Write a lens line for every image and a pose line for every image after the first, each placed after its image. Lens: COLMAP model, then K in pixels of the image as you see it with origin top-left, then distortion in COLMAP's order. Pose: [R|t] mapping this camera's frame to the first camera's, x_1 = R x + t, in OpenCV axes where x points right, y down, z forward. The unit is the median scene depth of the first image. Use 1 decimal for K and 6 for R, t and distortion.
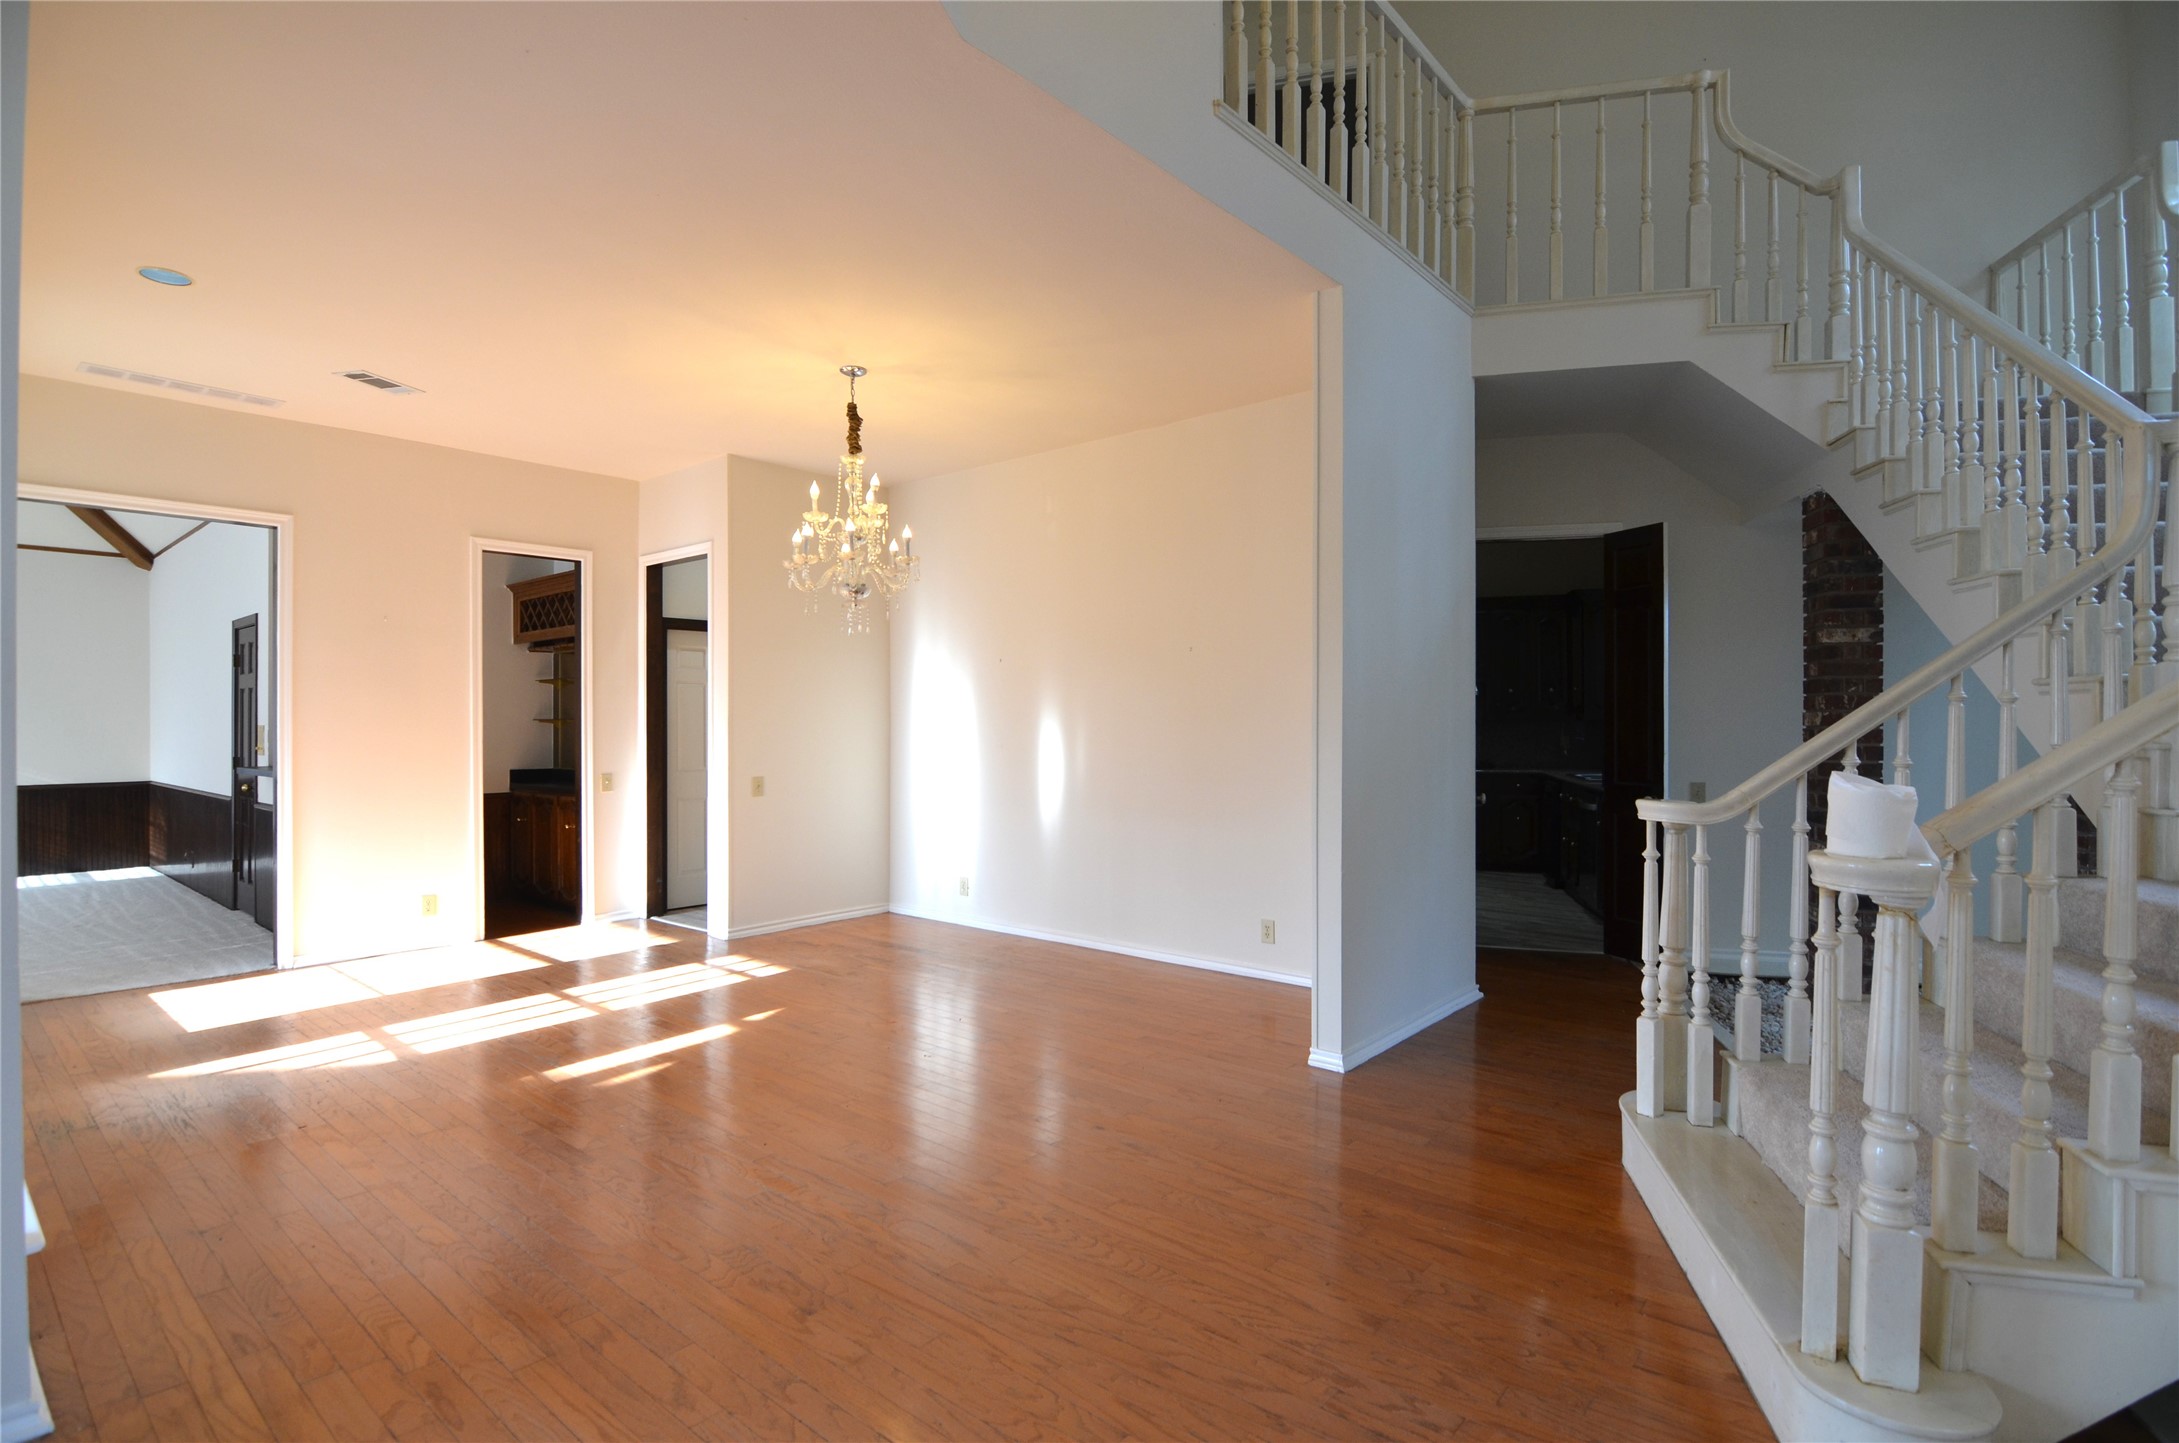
lens RADIAL K [[1043.6, 0, 1089.3], [0, 1043.6, 725.1], [0, 0, 1]] dist [-0.001305, -0.014400]
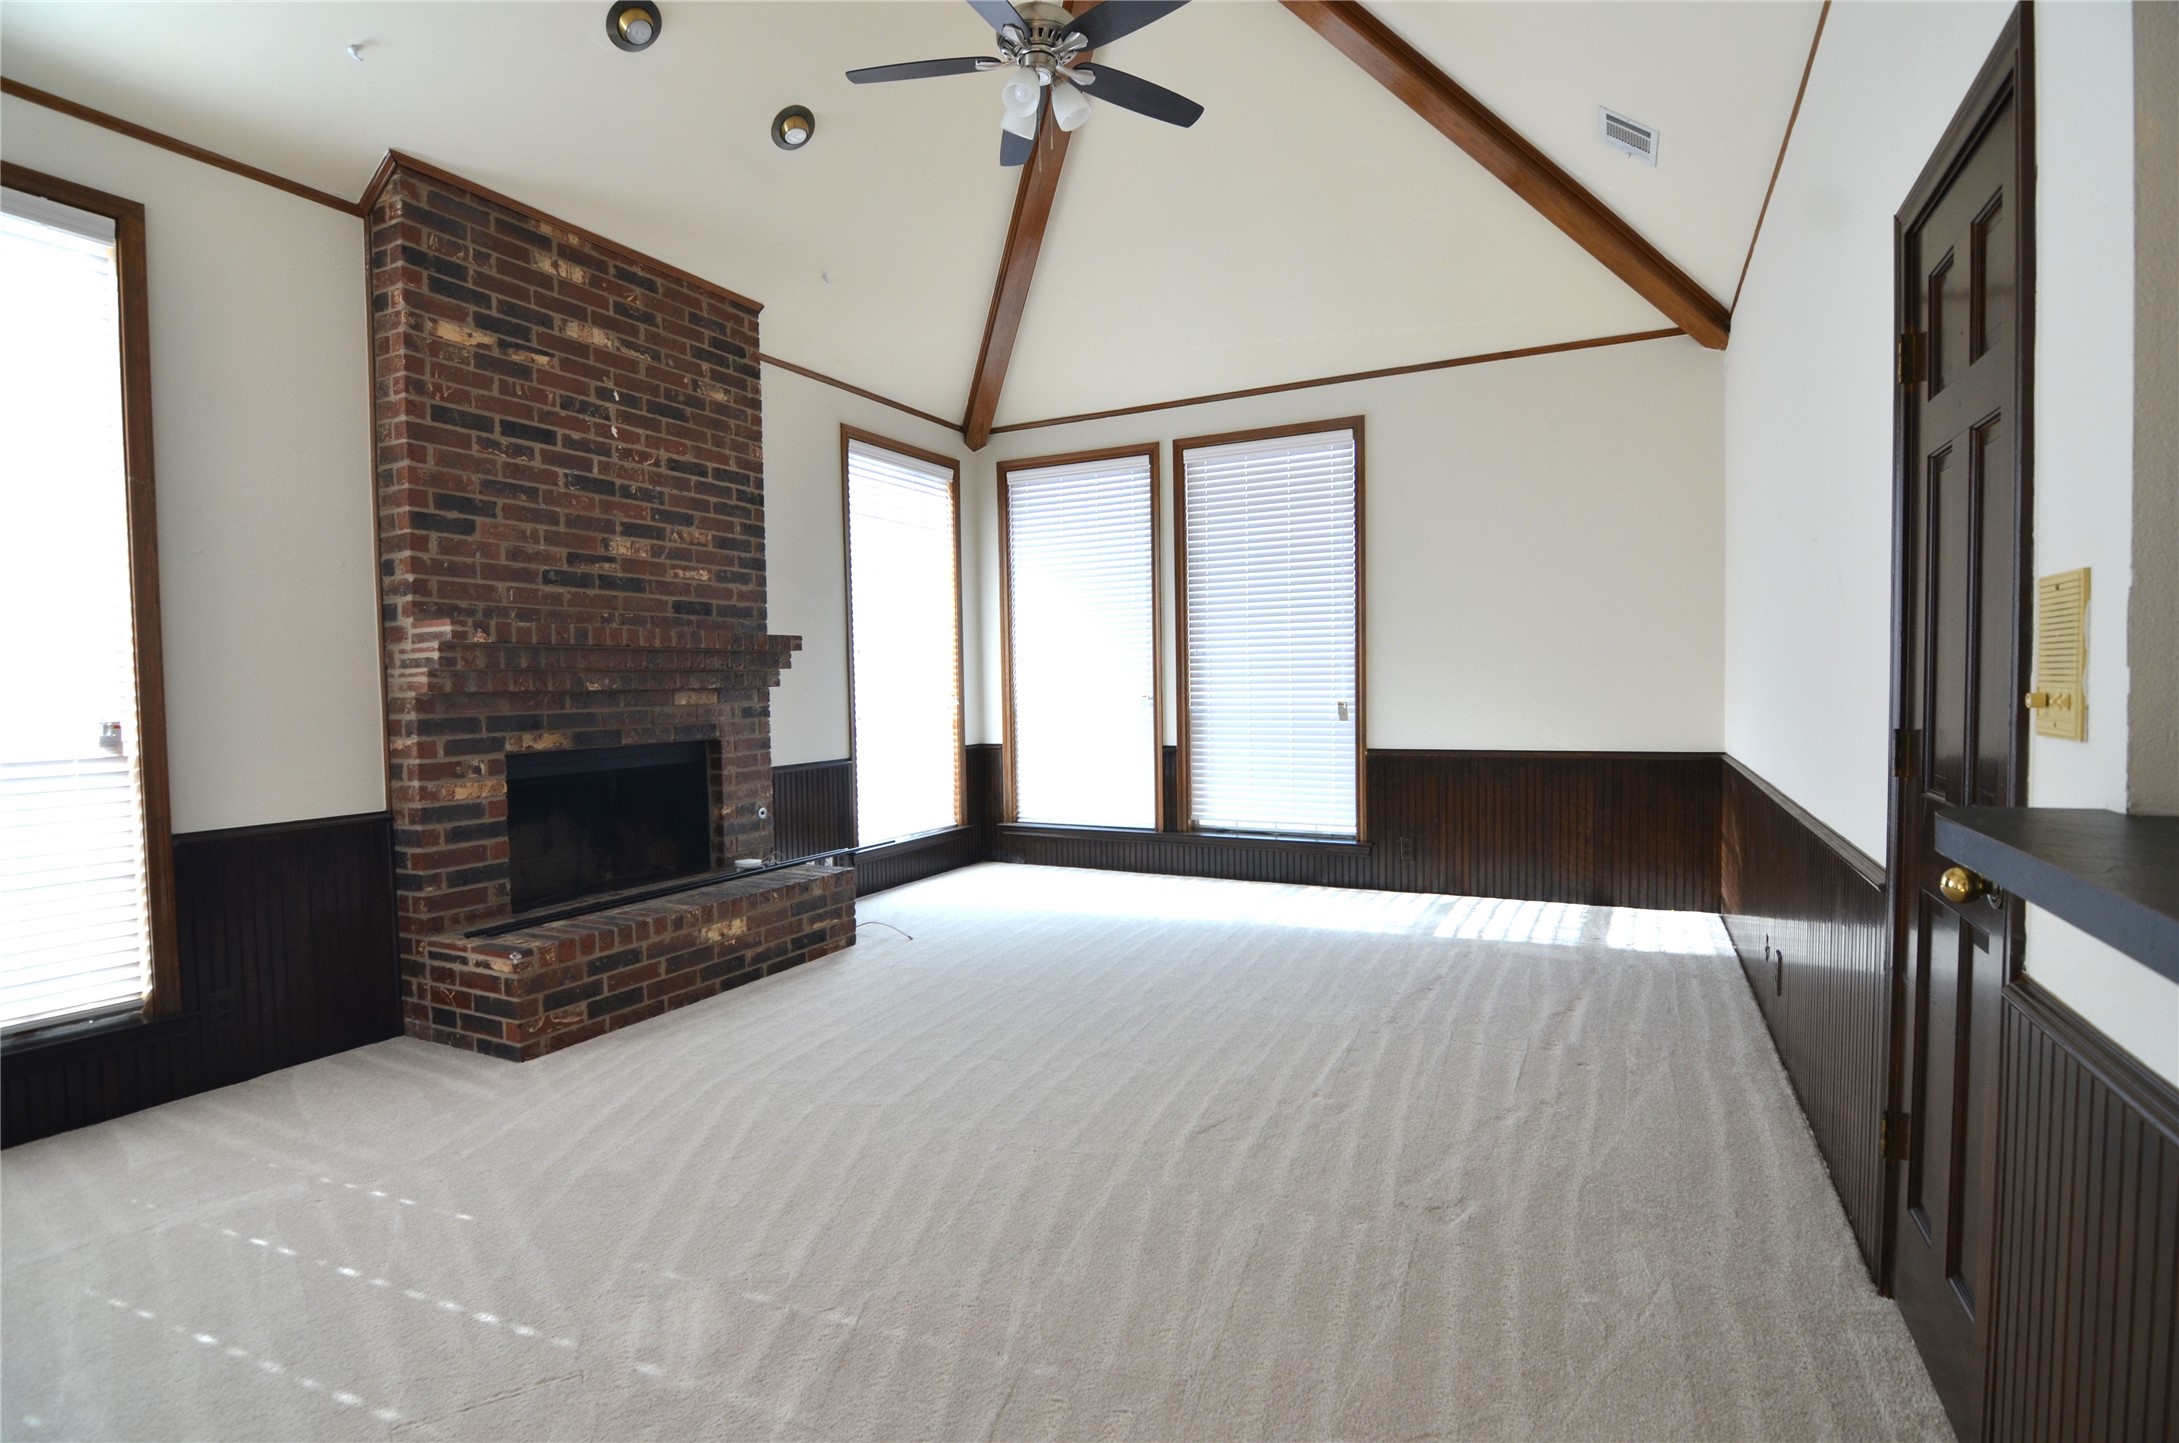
lens RADIAL K [[1043.6, 0, 1089.3], [0, 1043.6, 725.1], [0, 0, 1]] dist [-0.001305, -0.014400]
pose [[0.230064, 0.037162, -0.972466, -0.606220], [0.017499, 0.998951, 0.042314, 0.014642], [0.973018, -0.026752, 0.229172, 0.726548]]
